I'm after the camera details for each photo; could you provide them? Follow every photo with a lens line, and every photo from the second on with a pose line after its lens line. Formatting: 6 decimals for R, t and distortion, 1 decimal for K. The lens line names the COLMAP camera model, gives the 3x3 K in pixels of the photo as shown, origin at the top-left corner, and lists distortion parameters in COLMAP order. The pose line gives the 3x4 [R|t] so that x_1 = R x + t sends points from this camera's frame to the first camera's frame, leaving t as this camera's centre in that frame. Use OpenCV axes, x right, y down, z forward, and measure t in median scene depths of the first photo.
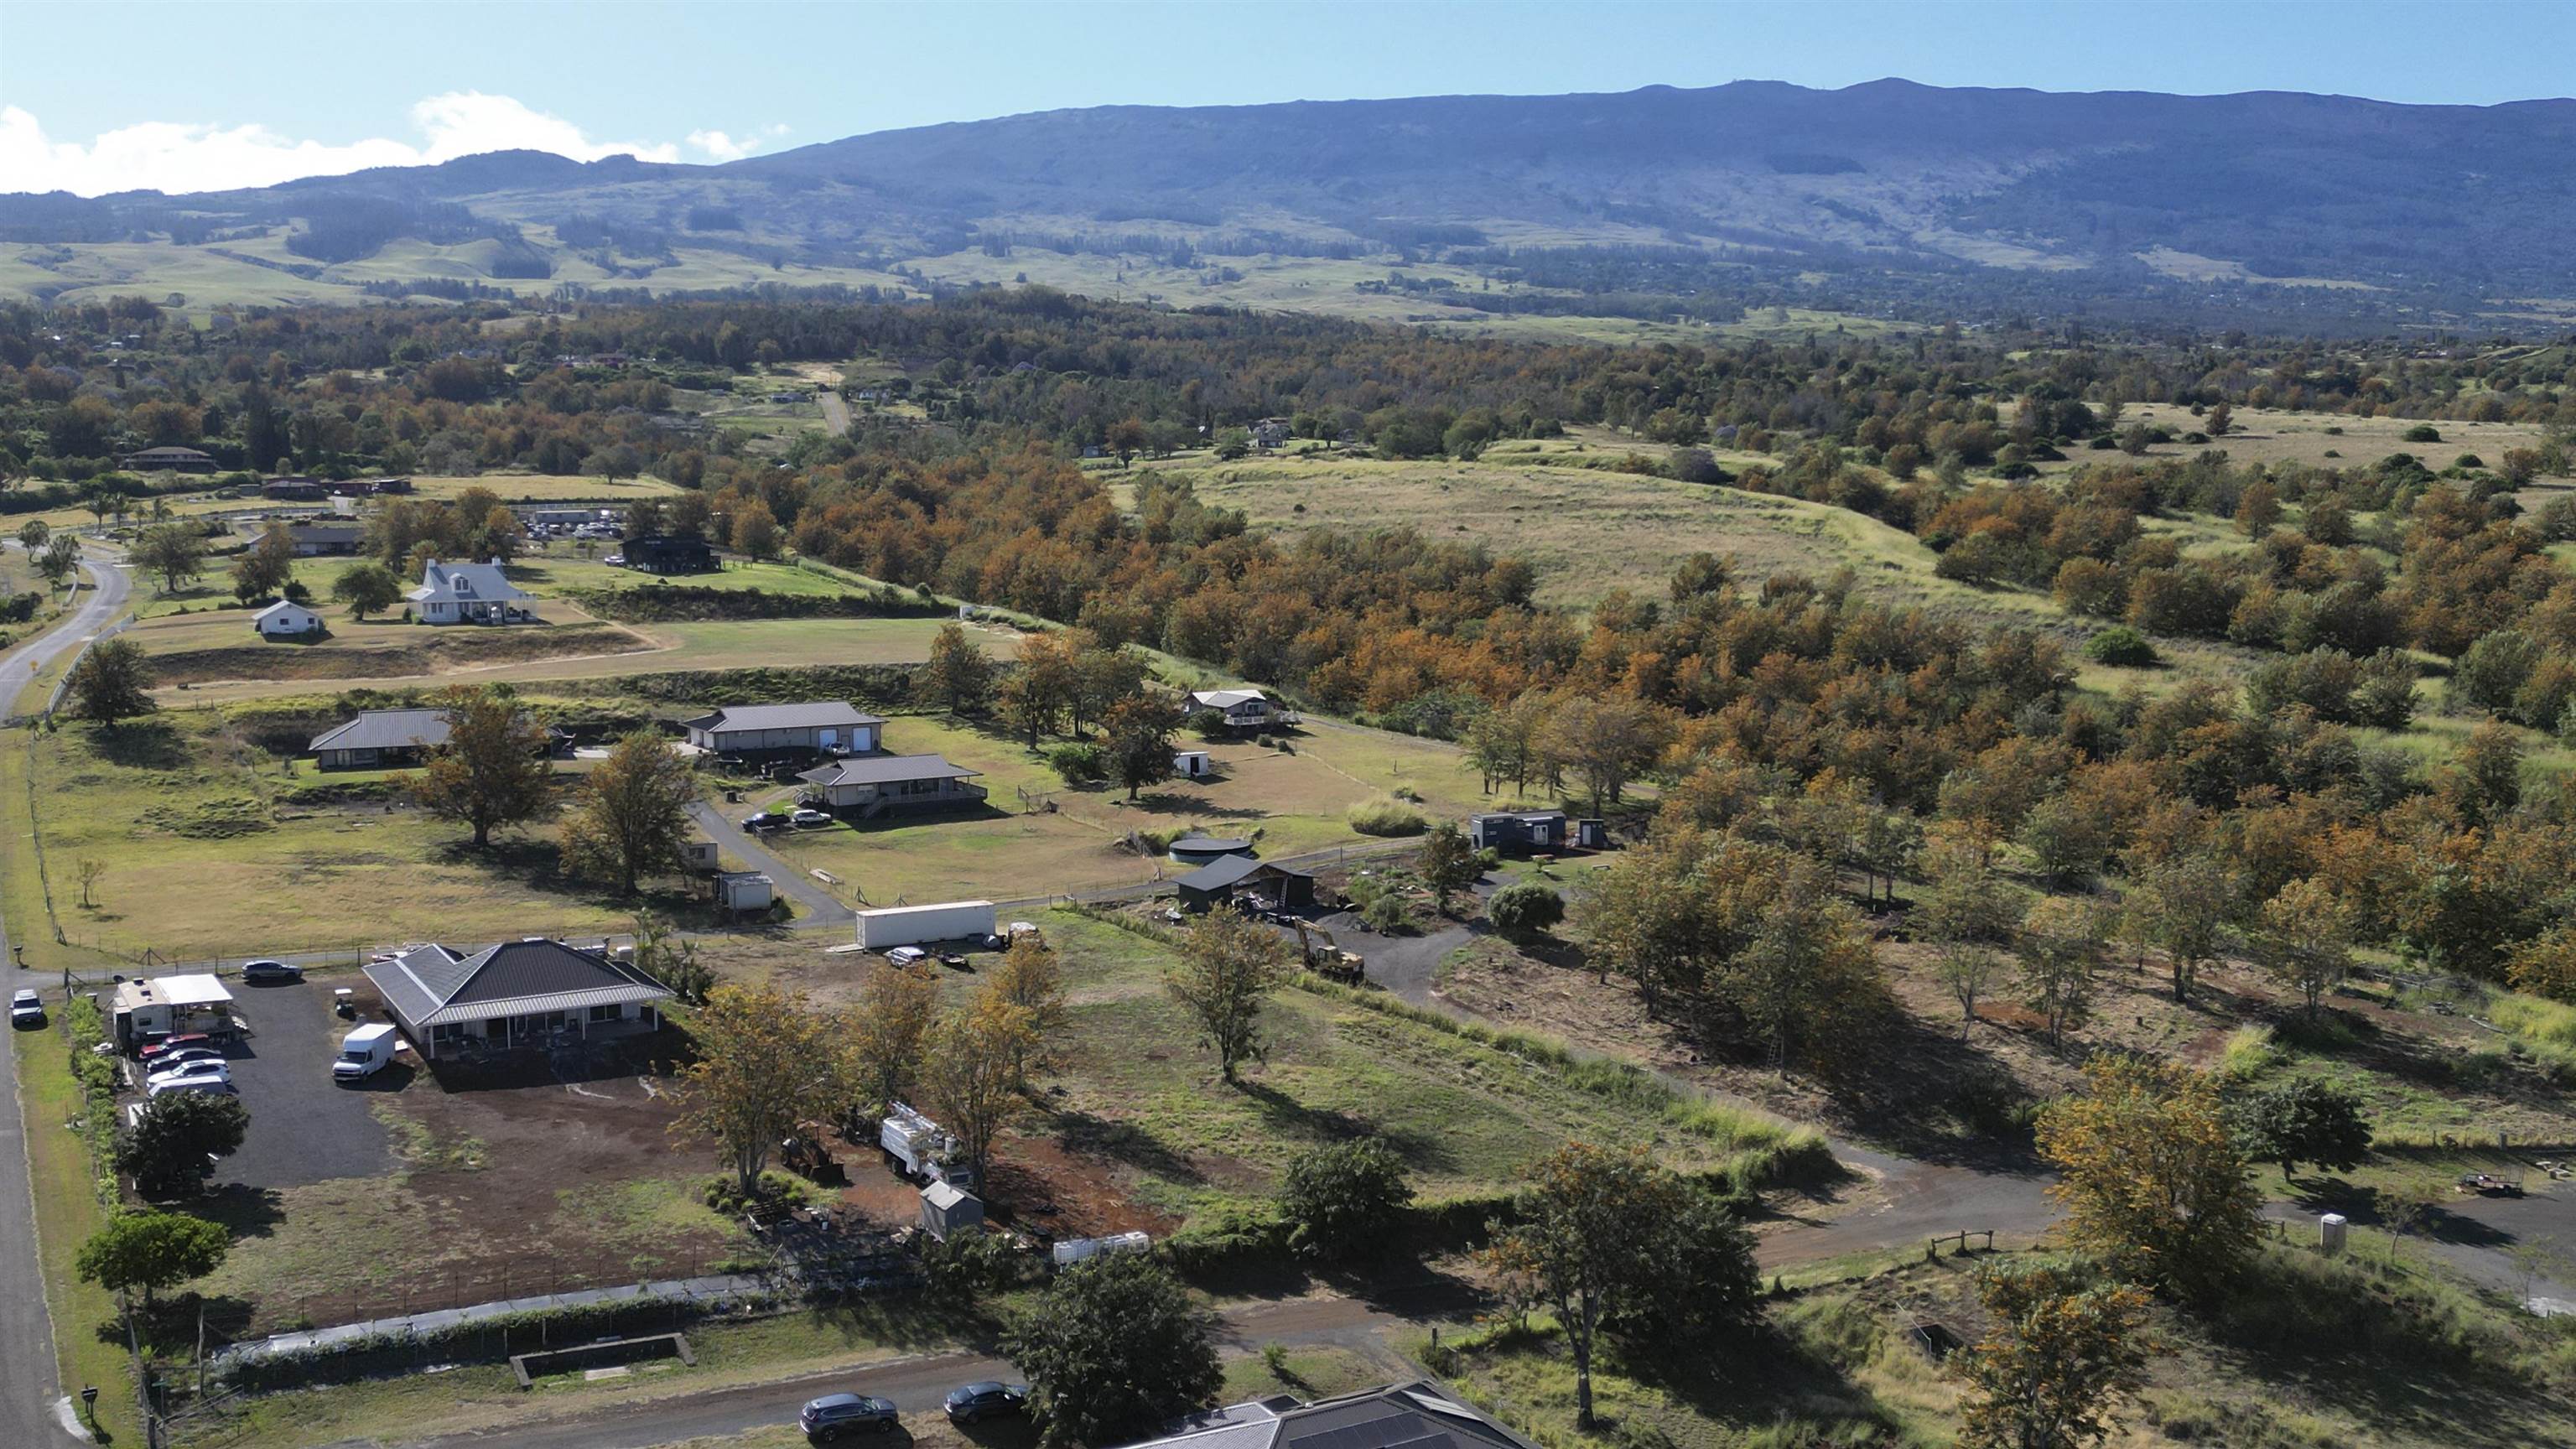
lens RADIAL K [[2309.4, 0, 1273.9], [0, 2309.4, 753.9], [0, 0, 1]] dist [0.152895, -0.268156]
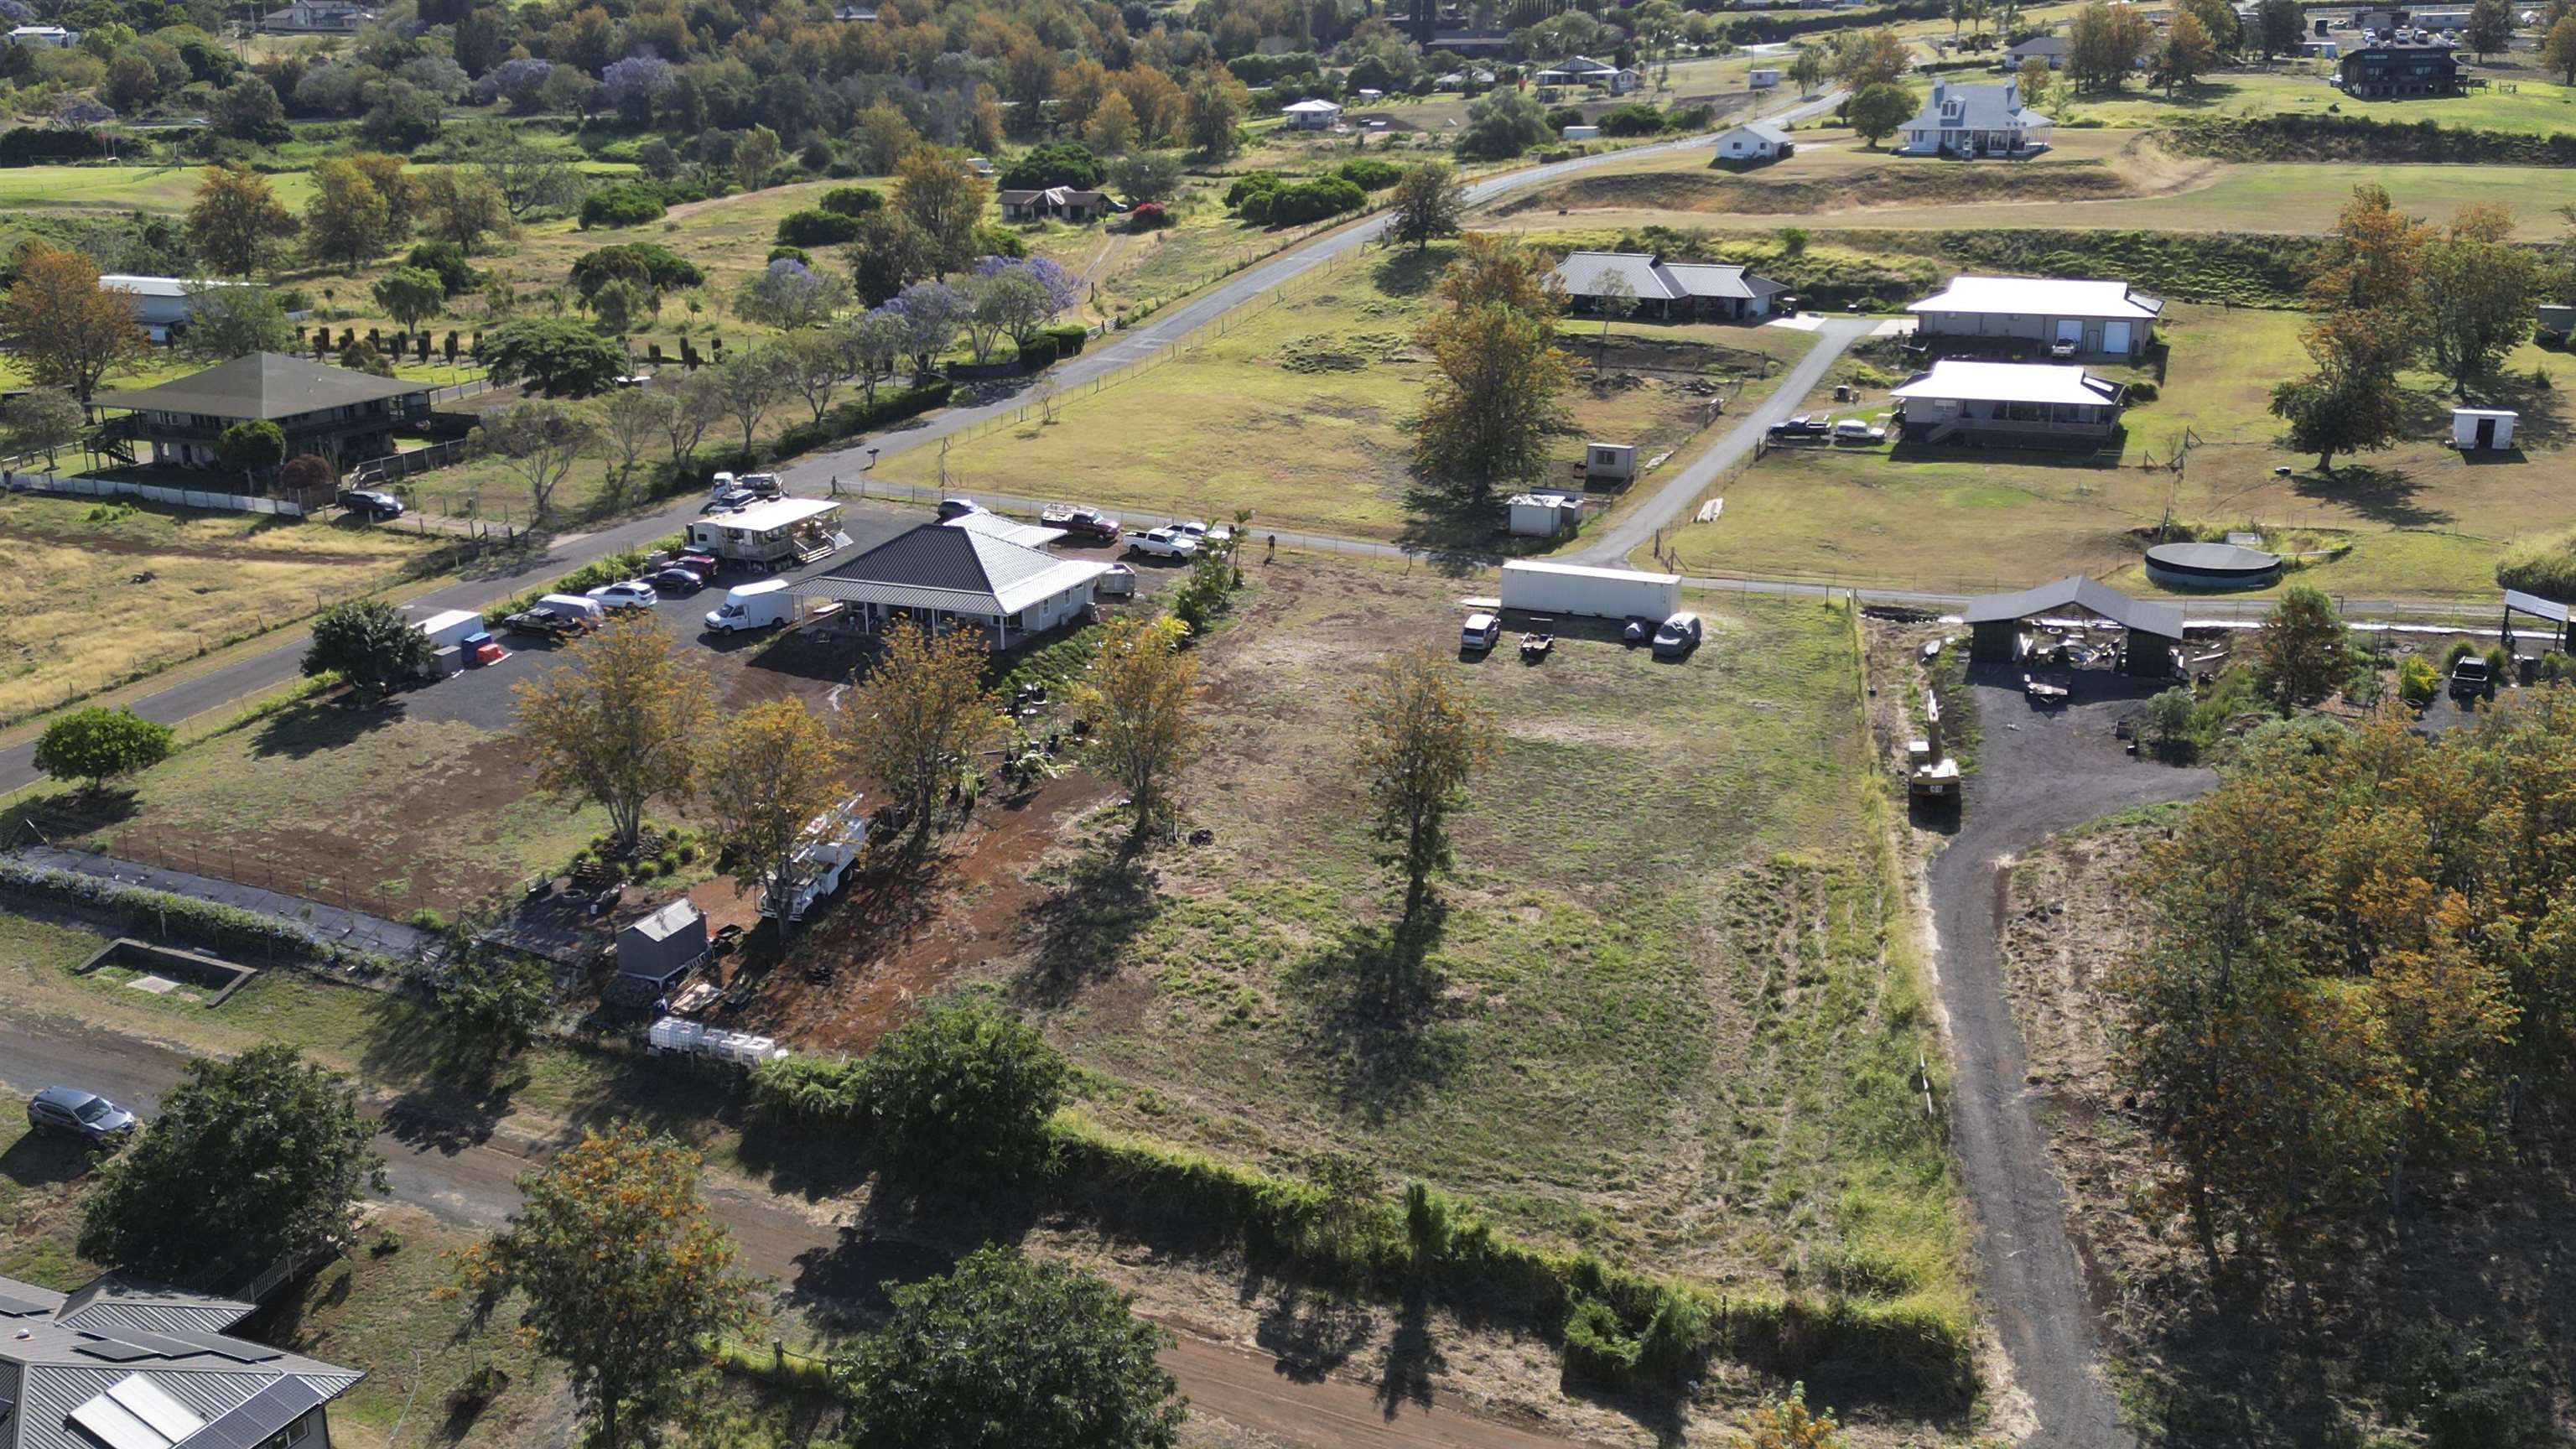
lens RADIAL K [[2309.4, 0, 1273.9], [0, 2309.4, 753.9], [0, 0, 1]] dist [0.152895, -0.268156]
pose [[0.613602, 0.243650, -0.751084, 0.469774], [-0.087580, 0.966334, 0.241928, -0.064985], [0.784744, -0.082668, 0.614283, 0.537144]]
